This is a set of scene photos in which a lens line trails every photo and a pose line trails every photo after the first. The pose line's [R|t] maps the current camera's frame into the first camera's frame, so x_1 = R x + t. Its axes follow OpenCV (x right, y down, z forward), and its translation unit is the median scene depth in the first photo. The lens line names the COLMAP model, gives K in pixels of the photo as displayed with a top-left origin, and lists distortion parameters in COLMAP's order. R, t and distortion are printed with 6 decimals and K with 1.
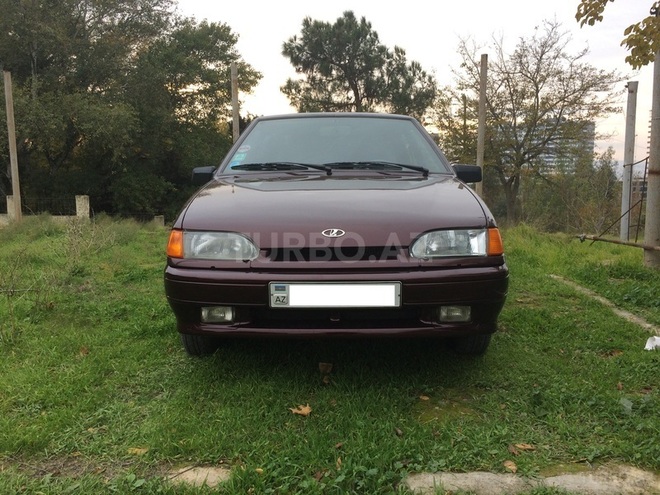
lens RADIAL K [[571.5, 0, 330.0], [0, 571.5, 247.5], [0, 0, 1]] dist [0.081576, -0.113595]
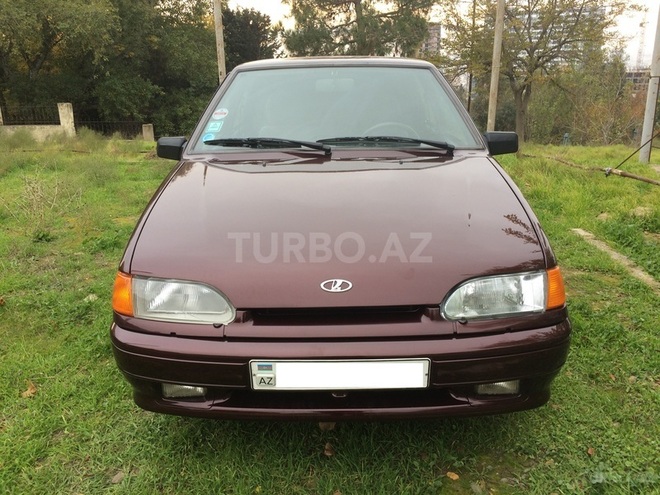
lens RADIAL K [[571.5, 0, 330.0], [0, 571.5, 247.5], [0, 0, 1]] dist [0.081576, -0.113595]
pose [[0.999922, -0.012253, 0.002538, -0.001491], [0.011625, 0.984696, 0.173894, -0.089033], [-0.004630, -0.173850, 0.984761, 0.128549]]
